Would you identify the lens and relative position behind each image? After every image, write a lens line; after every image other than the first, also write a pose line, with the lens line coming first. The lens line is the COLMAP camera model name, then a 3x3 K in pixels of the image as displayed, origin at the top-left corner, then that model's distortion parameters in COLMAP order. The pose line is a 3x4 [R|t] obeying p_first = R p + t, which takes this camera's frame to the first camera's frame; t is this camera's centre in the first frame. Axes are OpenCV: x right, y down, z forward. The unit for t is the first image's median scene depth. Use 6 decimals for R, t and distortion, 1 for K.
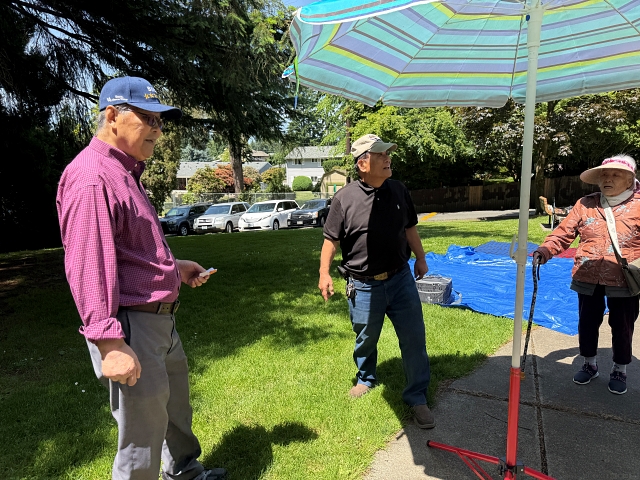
lens RADIAL K [[448.6, 0, 320.0], [0, 448.6, 240.0], [0, 0, 1]] dist [0.004703, 0.000067]
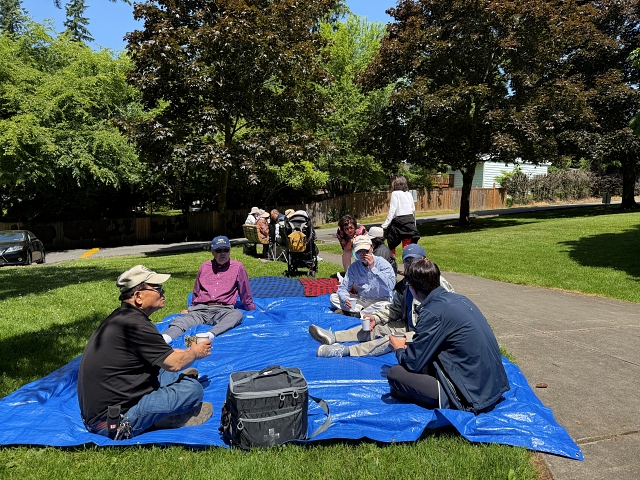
lens RADIAL K [[448.6, 0, 320.0], [0, 448.6, 240.0], [0, 0, 1]] dist [0.004703, 0.000067]
pose [[0.738361, -0.016667, 0.674200, -0.002545], [0.068314, 0.996401, -0.050183, -0.005415], [-0.670937, 0.083110, 0.736842, 0.102922]]
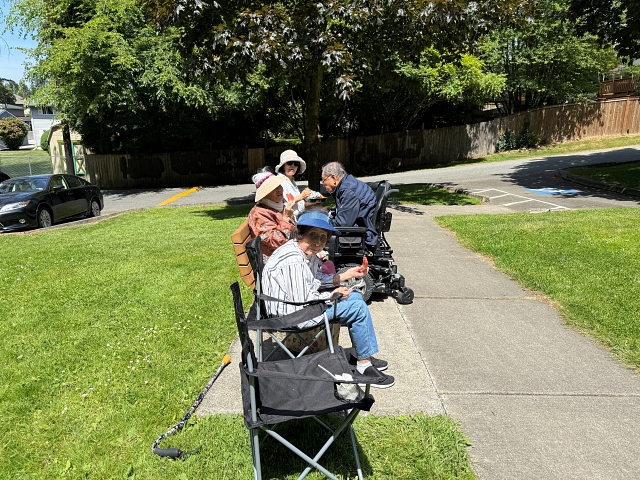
lens RADIAL K [[438.7, 0, 317.8], [0, 438.7, 231.6], [0, 0, 1]] dist [0.048459, -0.001079]
pose [[0.925355, -0.074089, 0.371792, 0.180663], [0.043792, 0.995042, 0.089292, -0.048069], [-0.376564, -0.066345, 0.924012, 0.308053]]
